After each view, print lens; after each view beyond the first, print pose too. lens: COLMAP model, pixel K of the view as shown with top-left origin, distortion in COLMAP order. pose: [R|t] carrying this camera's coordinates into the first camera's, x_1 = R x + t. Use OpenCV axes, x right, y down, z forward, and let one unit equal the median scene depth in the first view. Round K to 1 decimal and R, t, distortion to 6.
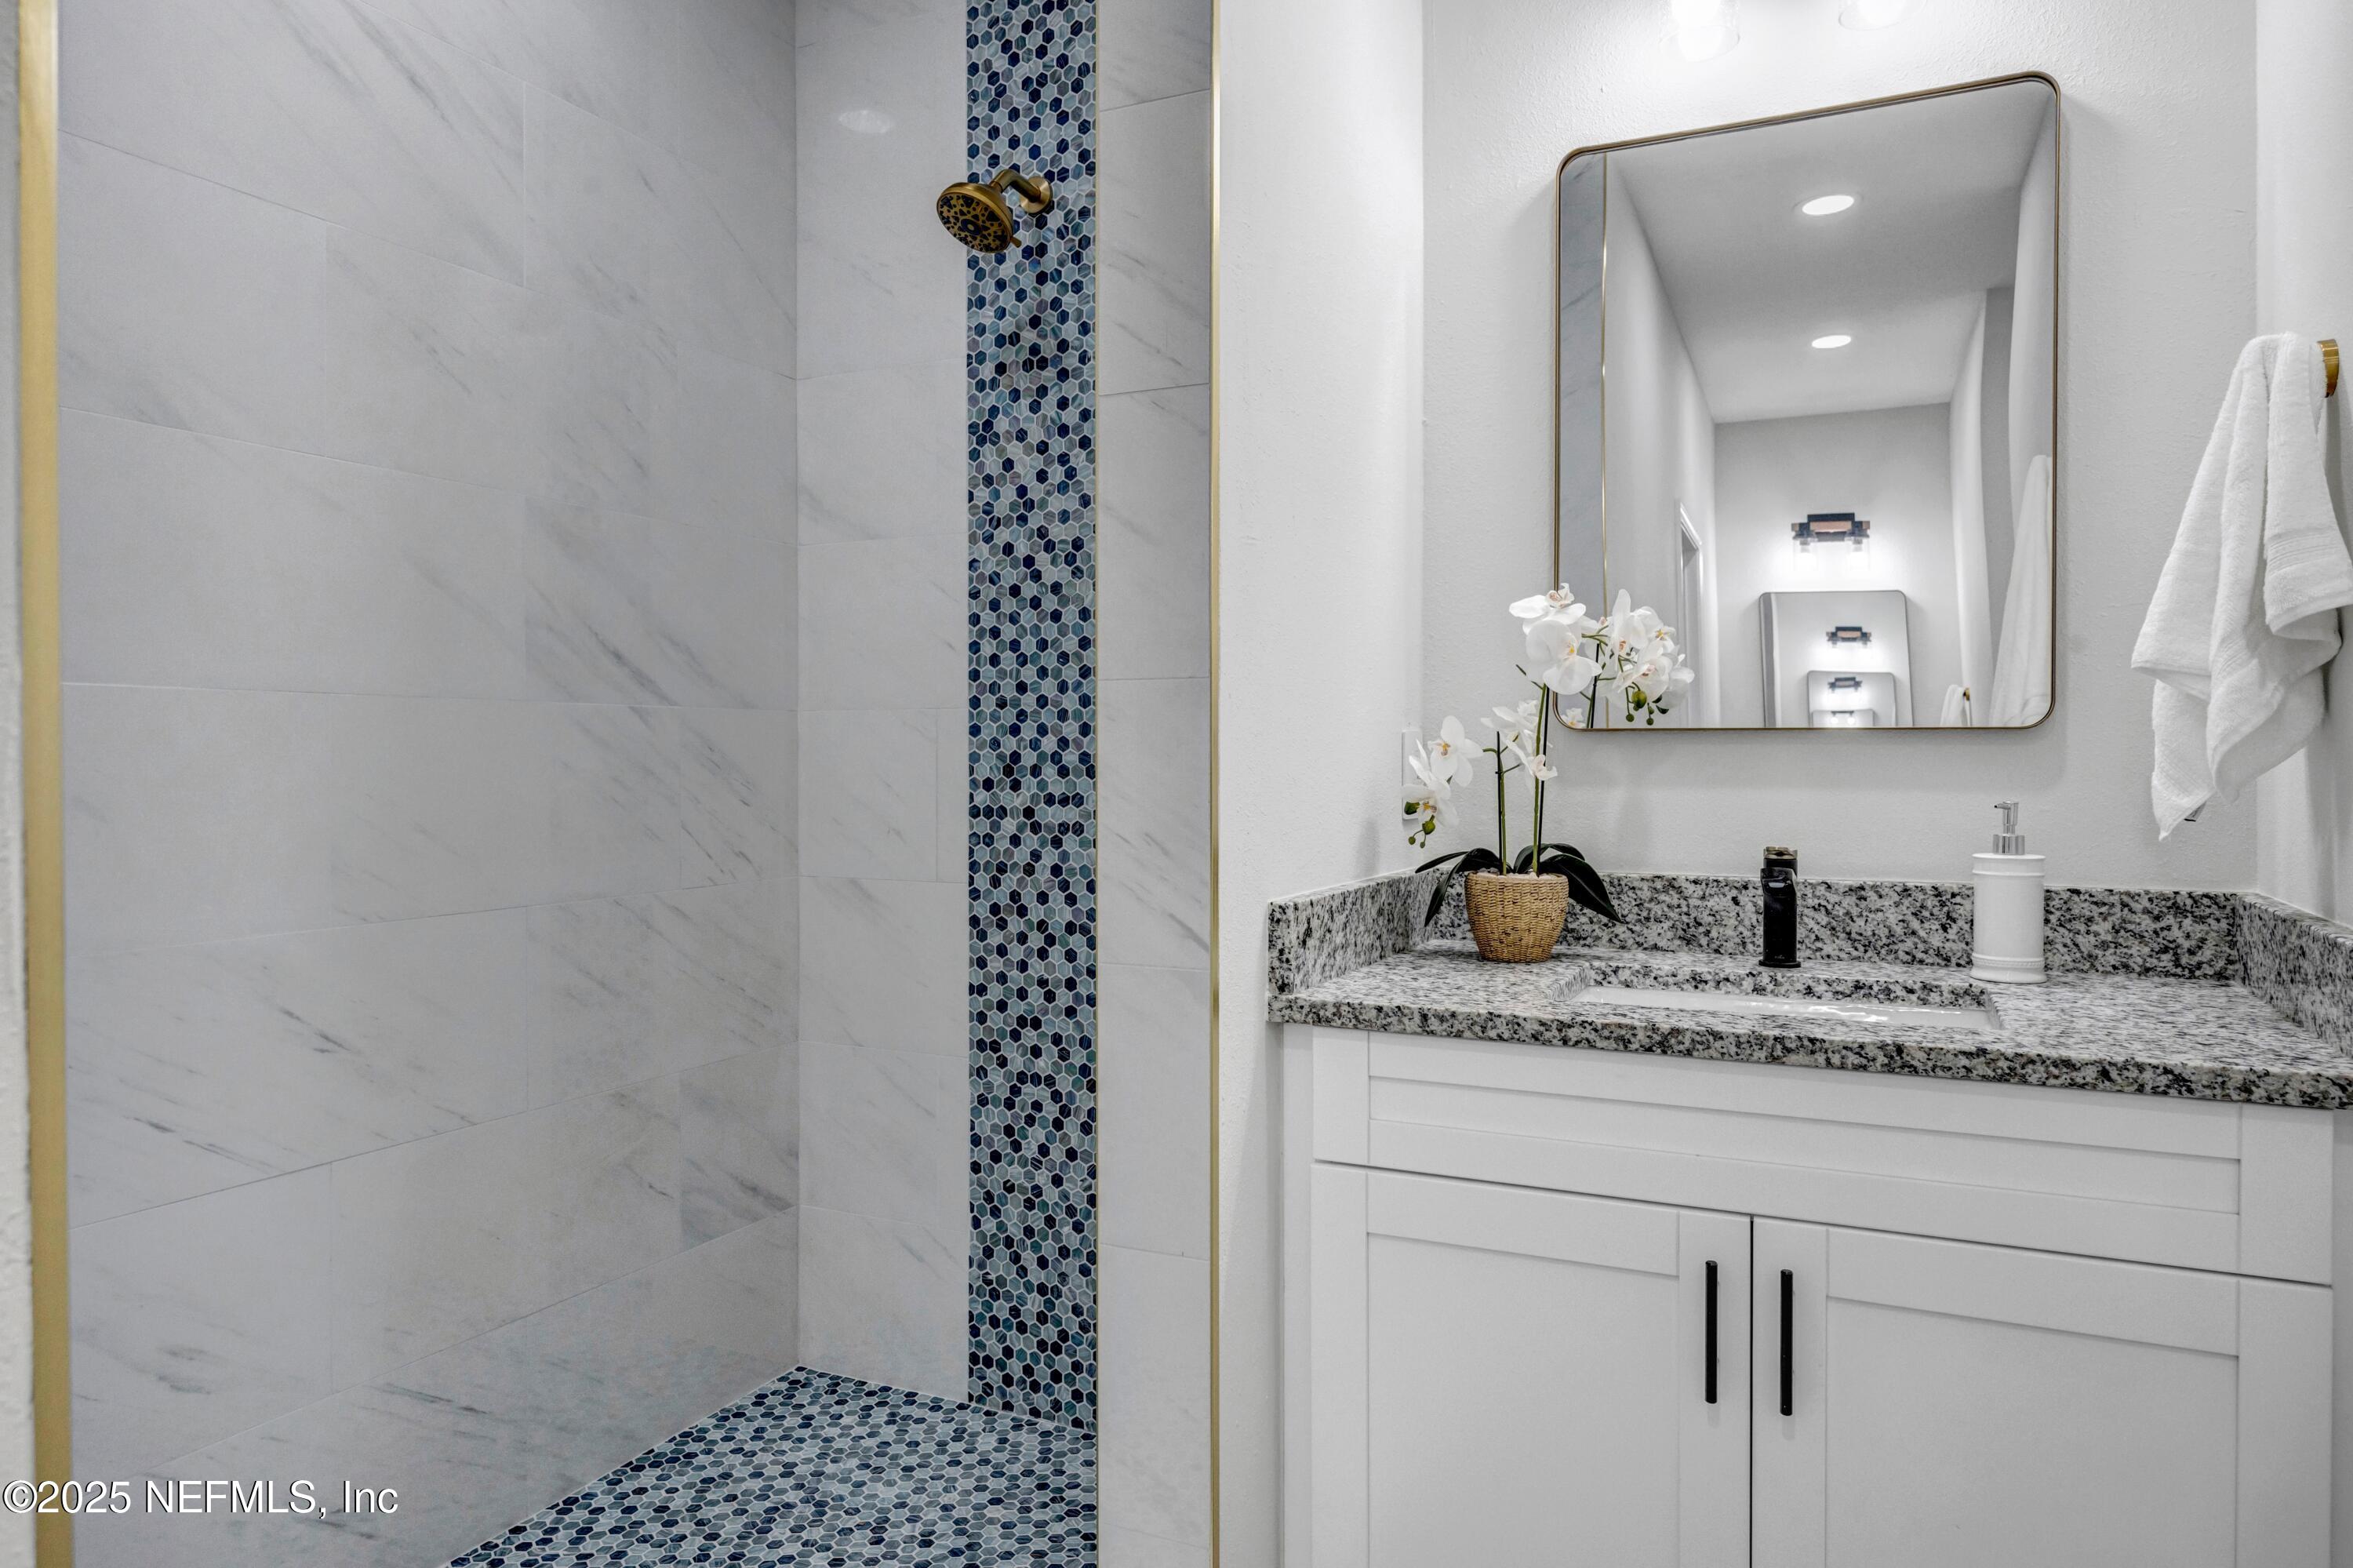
lens RADIAL K [[1469.0, 0, 1181.5], [0, 1469.0, 765.9], [0, 0, 1]] dist [-0.005420, 0.002495]
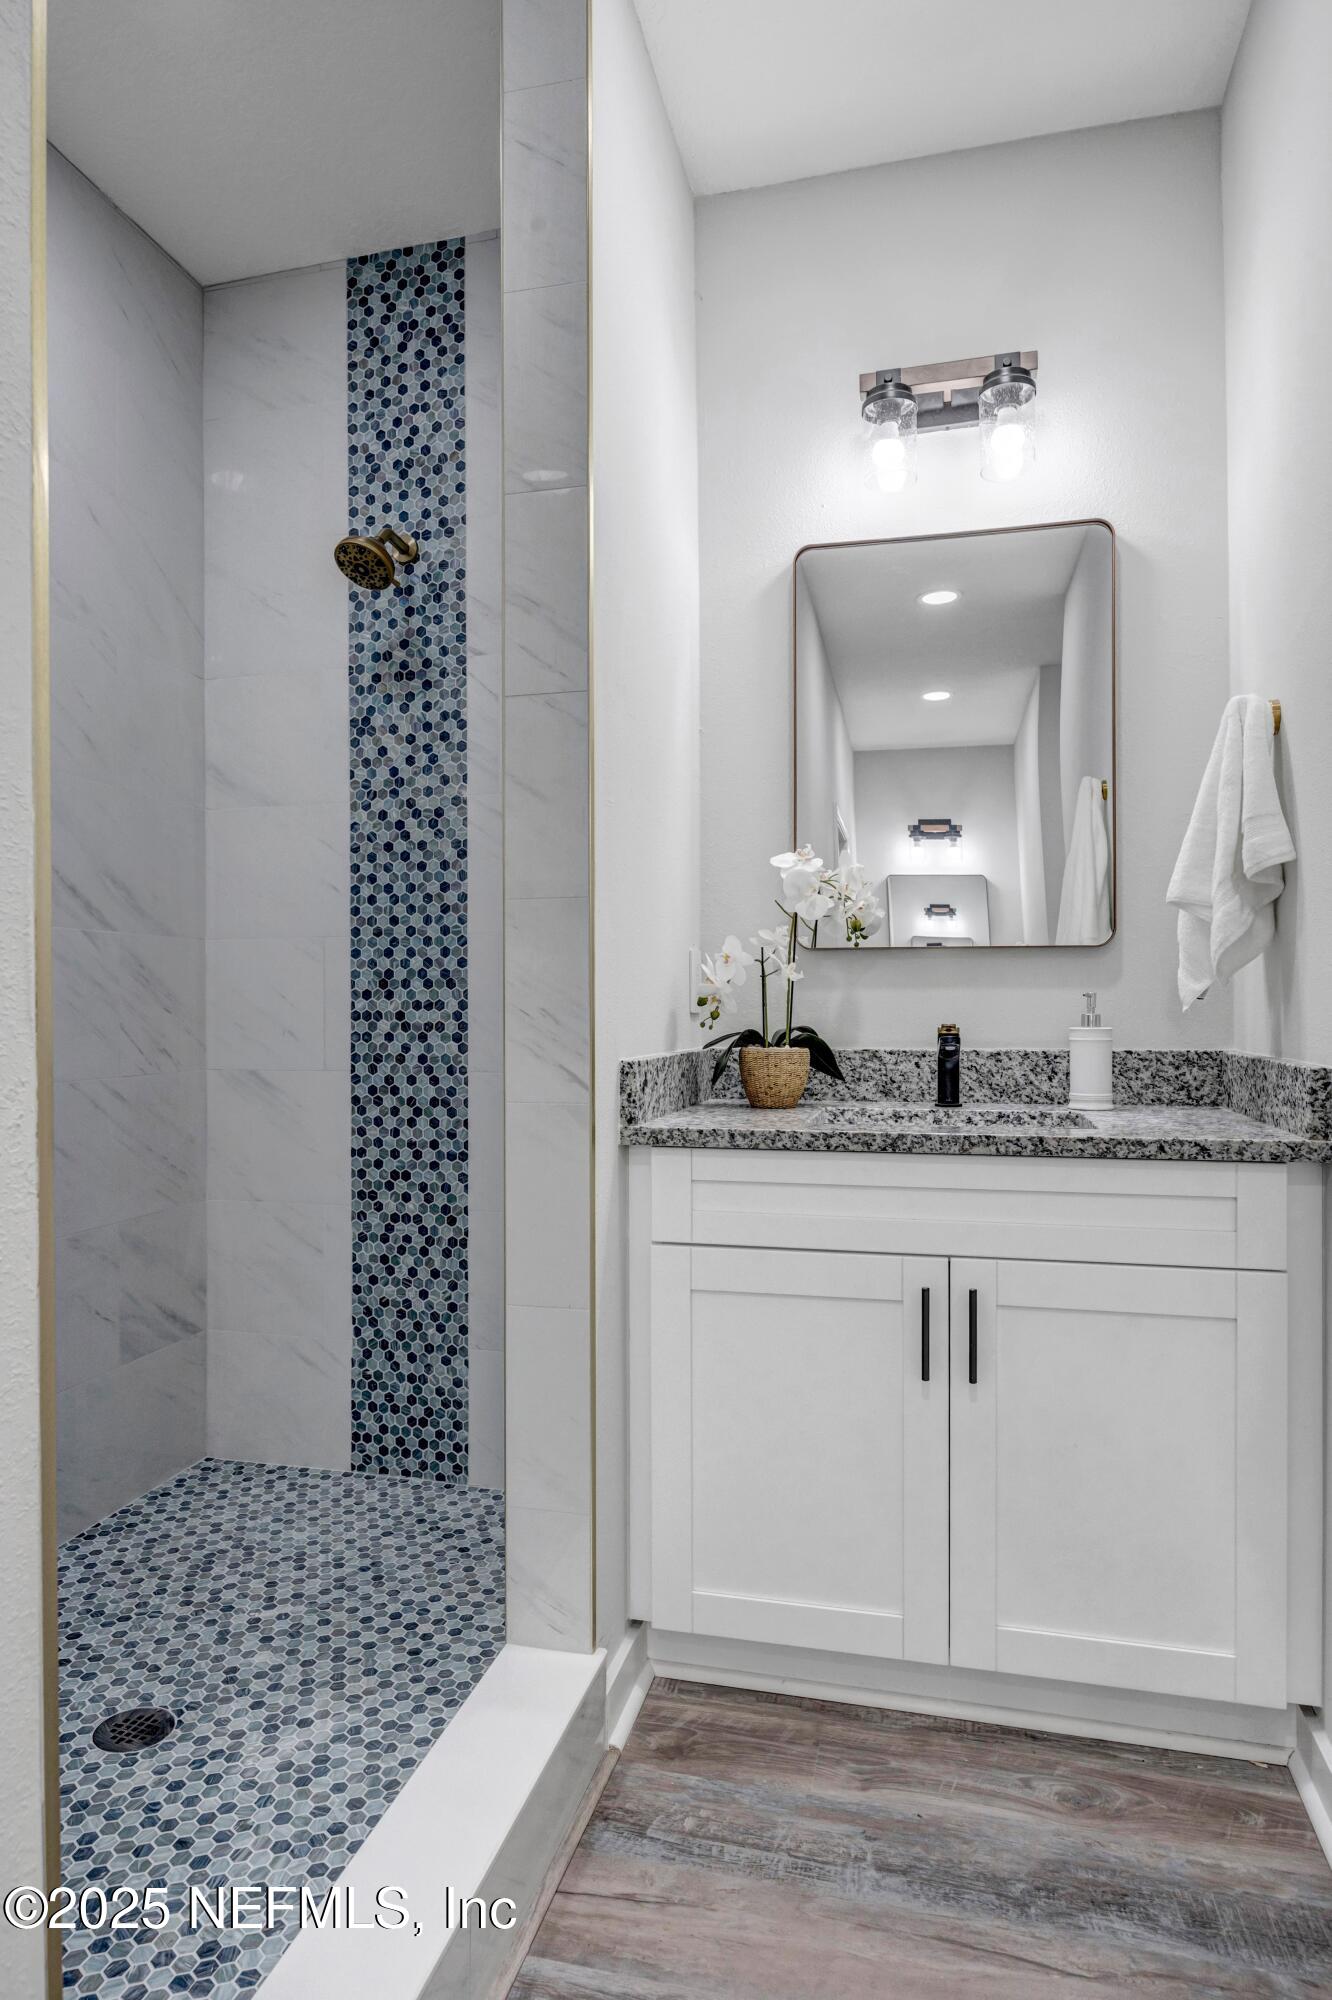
lens RADIAL K [[1176.9, 0, 659.9], [0, 1176.9, 1007.0], [0, 0, 1]] dist [-0.015890, 0.002333]
pose [[0.979405, -0.002802, 0.201886, -0.101892], [0.004836, 0.999942, -0.009584, 0.040672], [-0.201848, 0.010363, 0.979362, -0.089608]]
